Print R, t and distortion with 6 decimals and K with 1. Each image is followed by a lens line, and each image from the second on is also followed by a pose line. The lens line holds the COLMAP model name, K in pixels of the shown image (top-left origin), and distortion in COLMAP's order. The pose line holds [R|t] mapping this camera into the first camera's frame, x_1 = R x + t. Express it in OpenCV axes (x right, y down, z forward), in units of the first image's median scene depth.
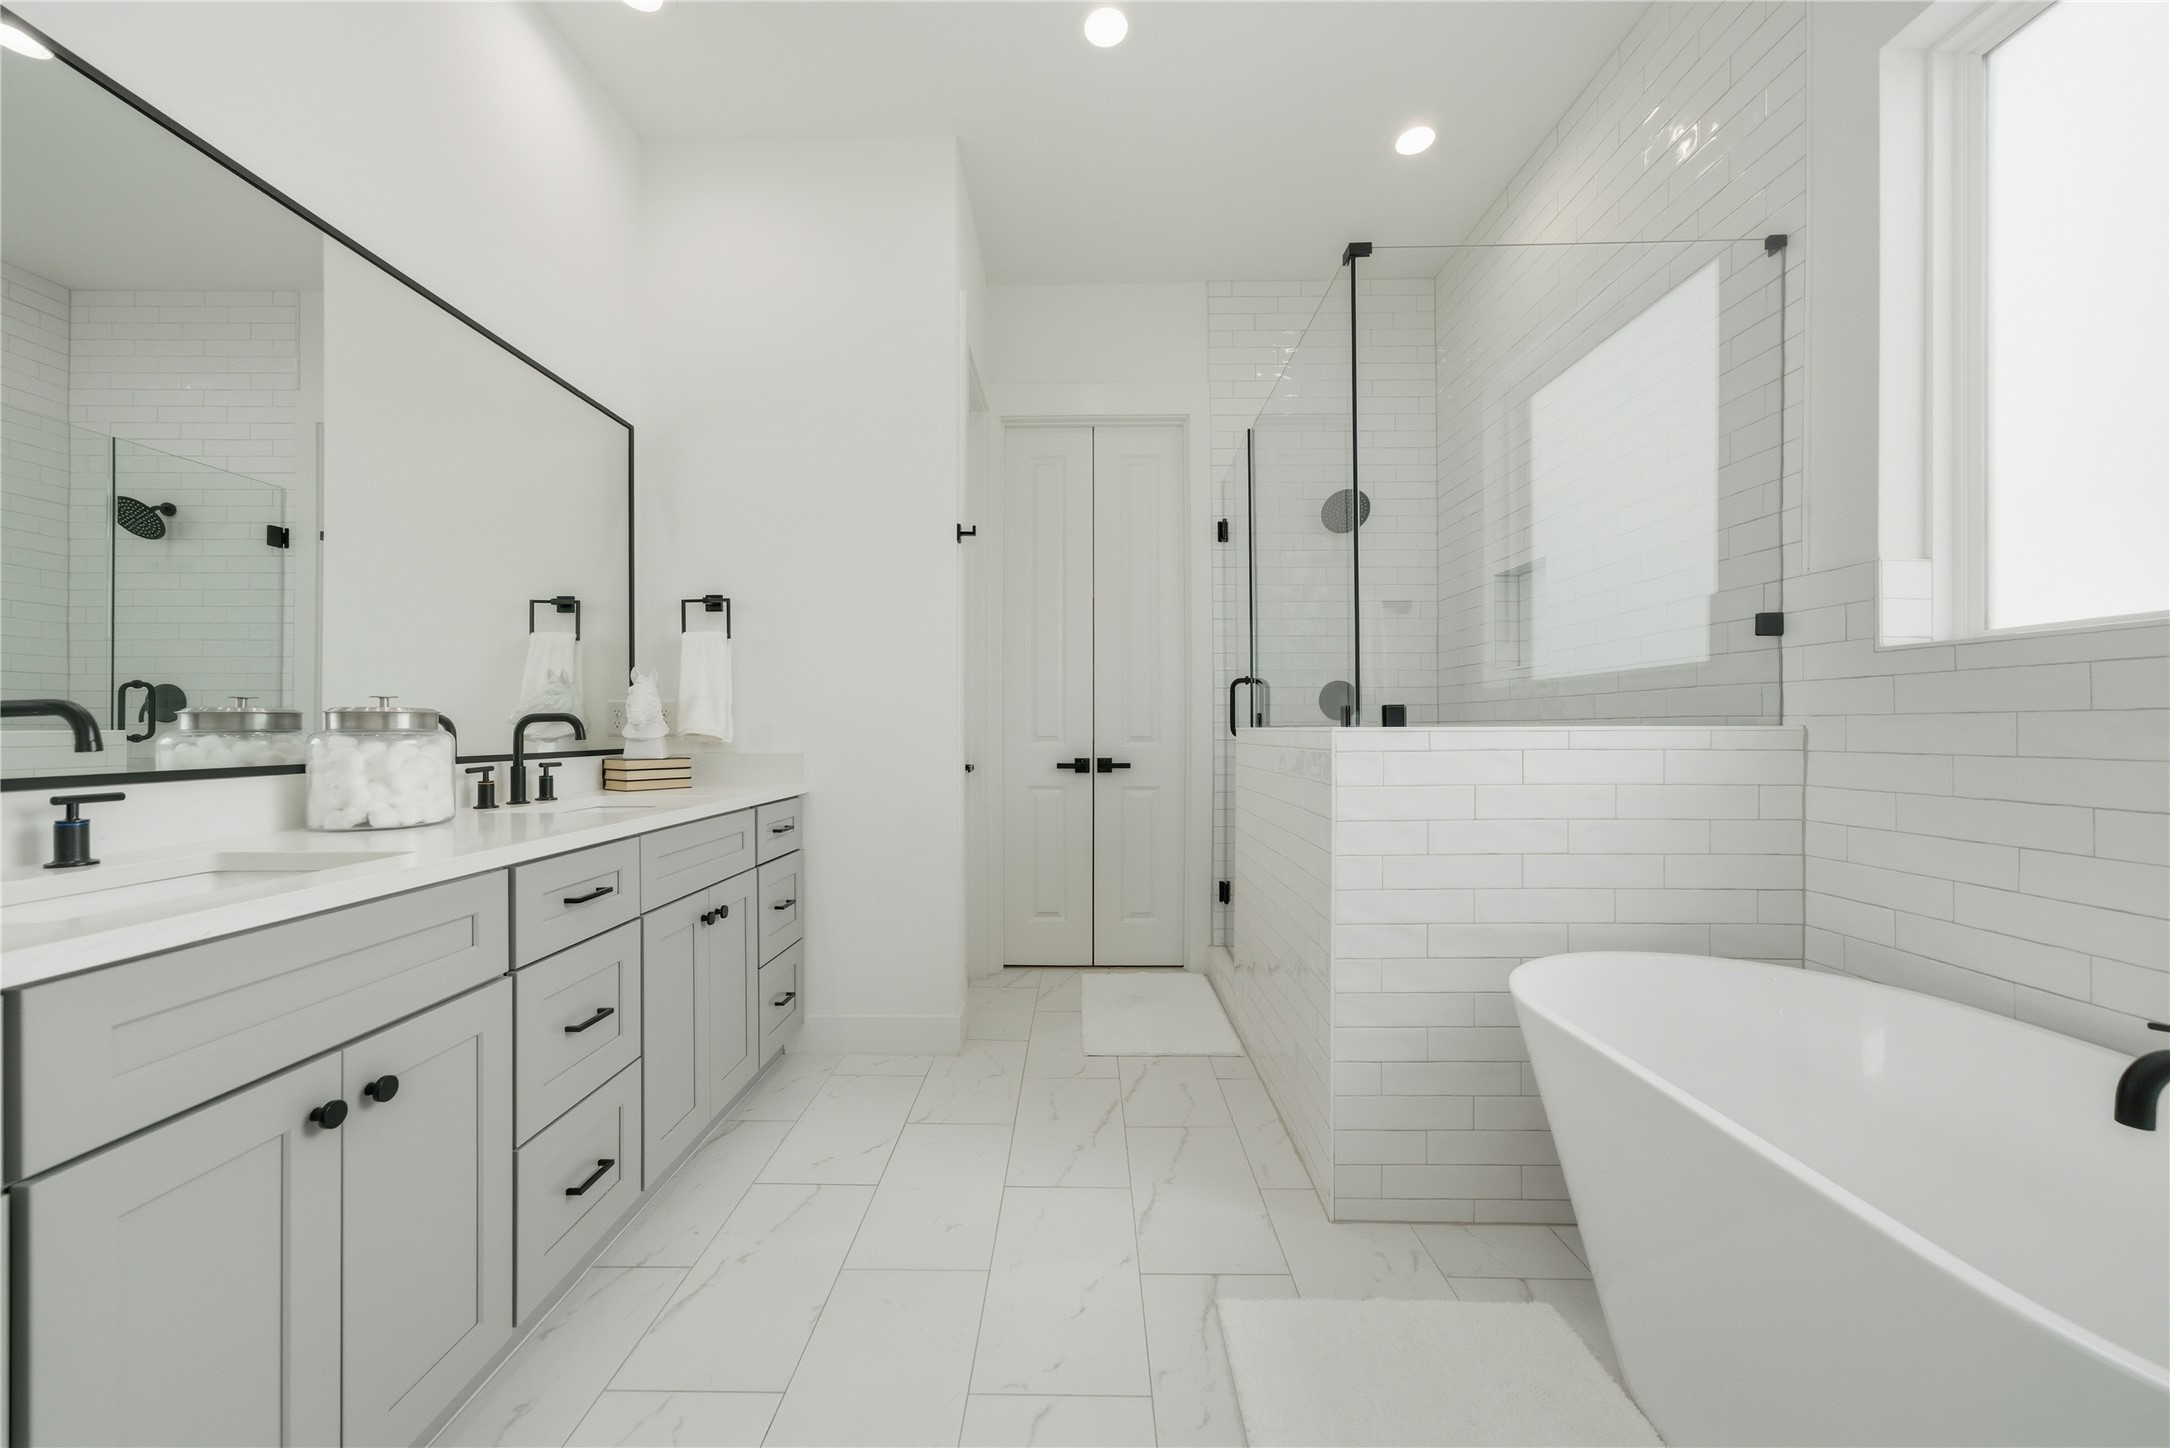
lens RADIAL K [[847.9, 0, 1064.4], [0, 847.9, 718.0], [0, 0, 1]] dist [0.000148, 0.000079]
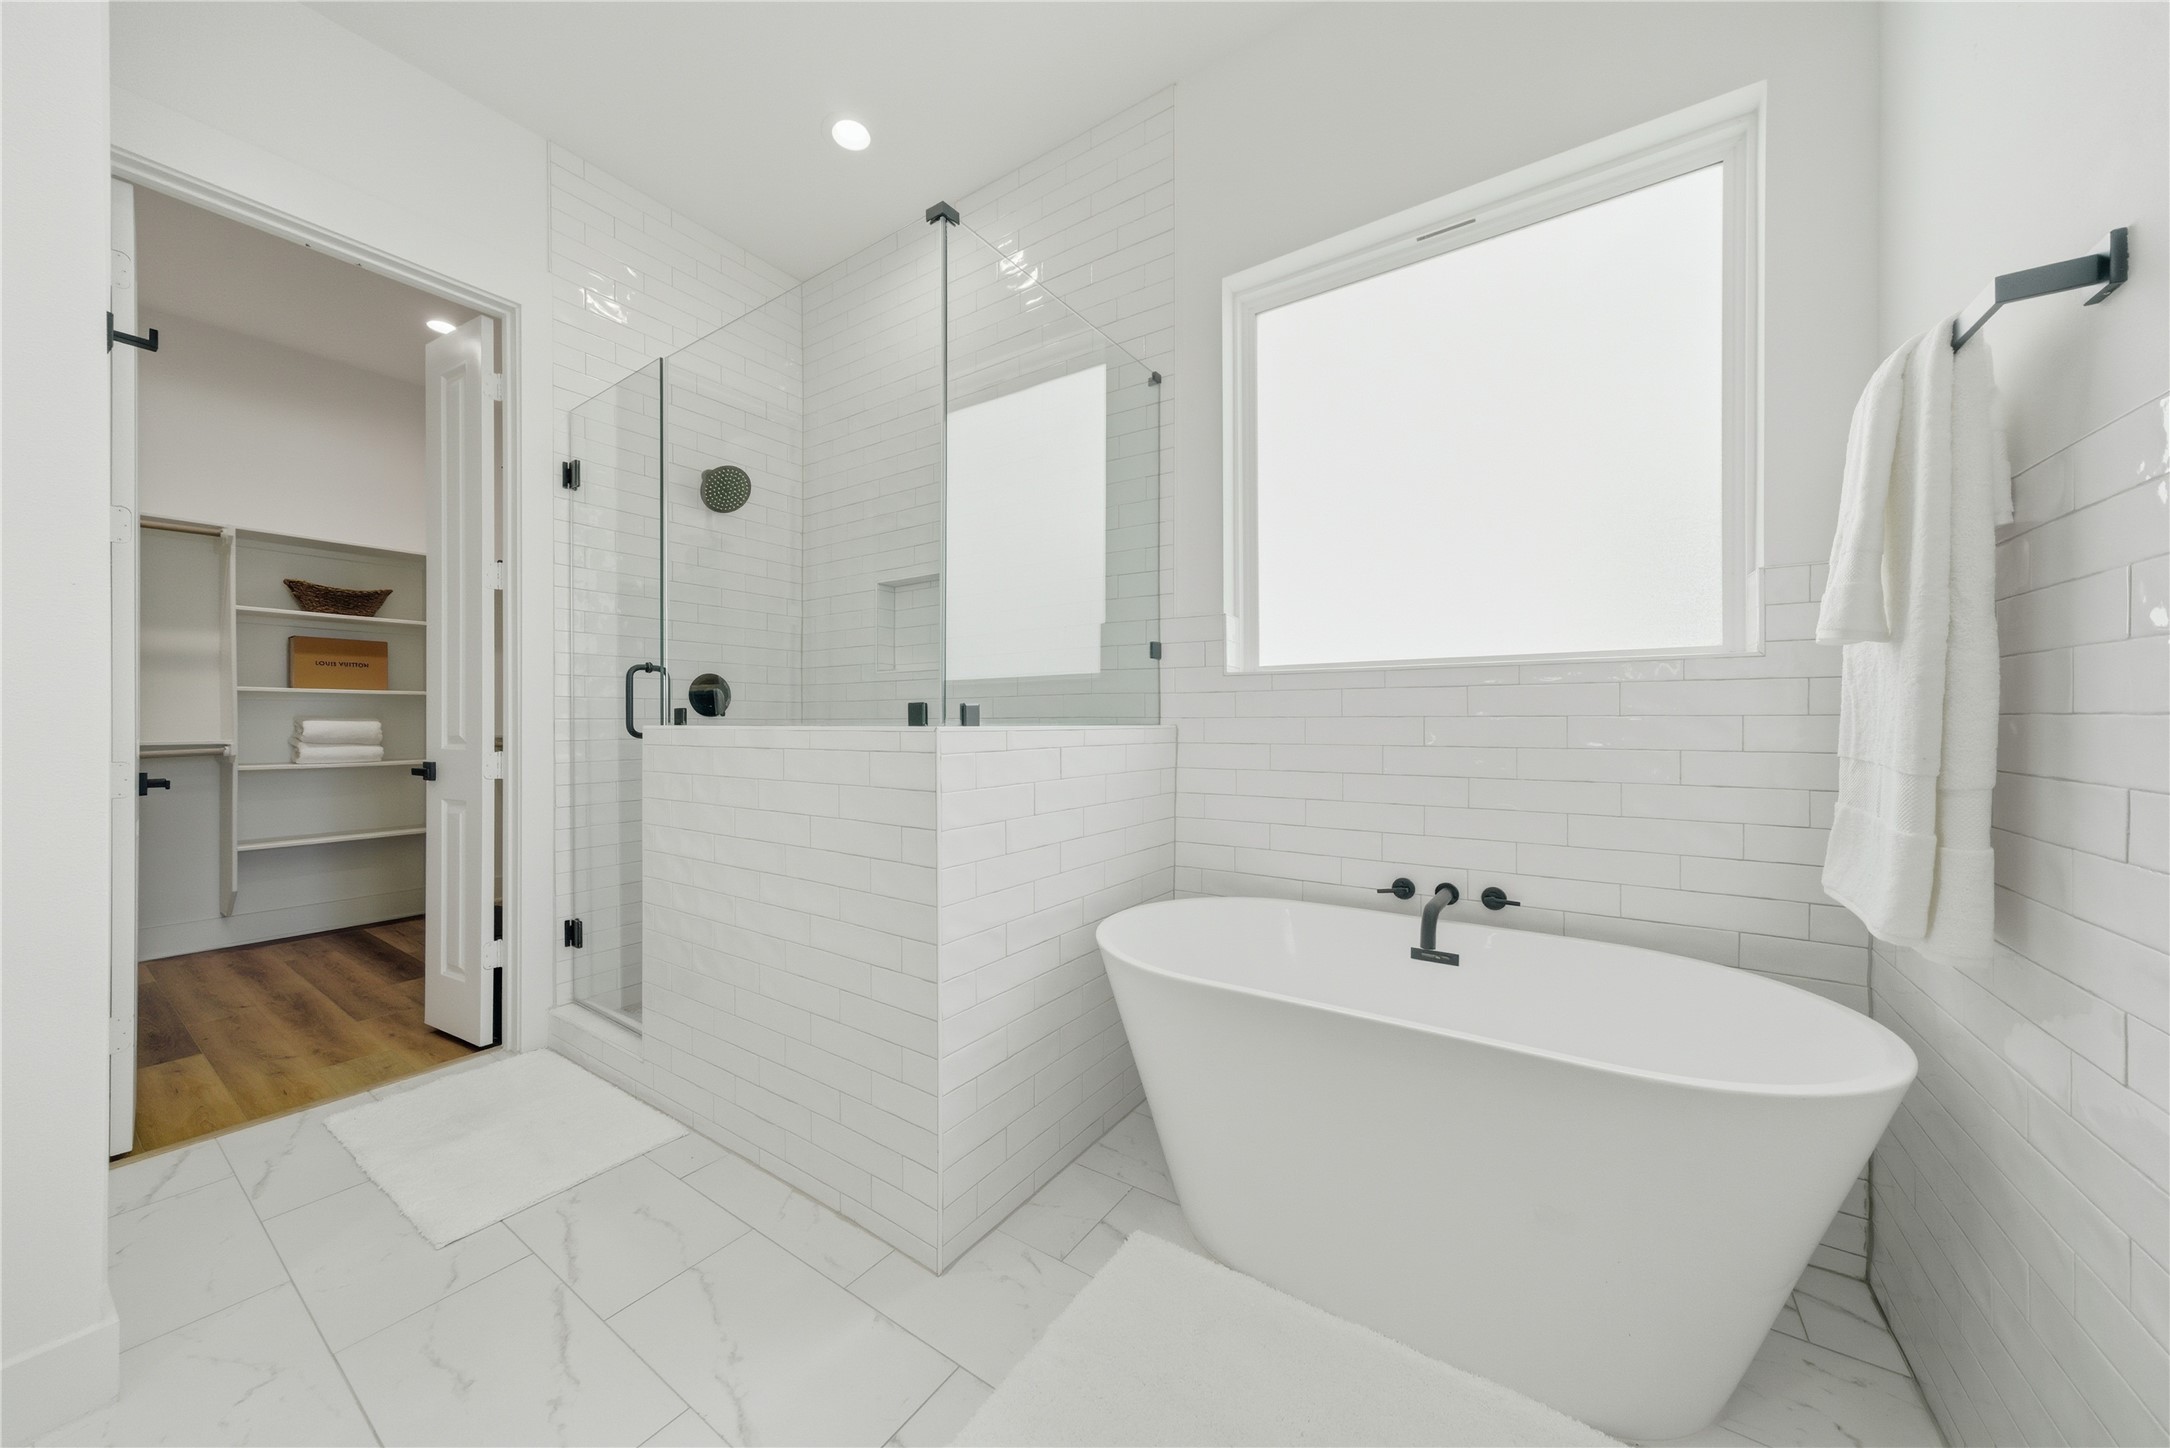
lens RADIAL K [[752.2, 0, 1085.0], [0, 752.2, 724.0], [0, 0, 1]] dist [-0.010129, 0.000058]
pose [[0.538169, -0.001629, 0.842835, -0.260124], [-0.007590, 0.999948, 0.006779, 0.000605], [-0.842803, -0.010045, 0.538129, 0.428112]]
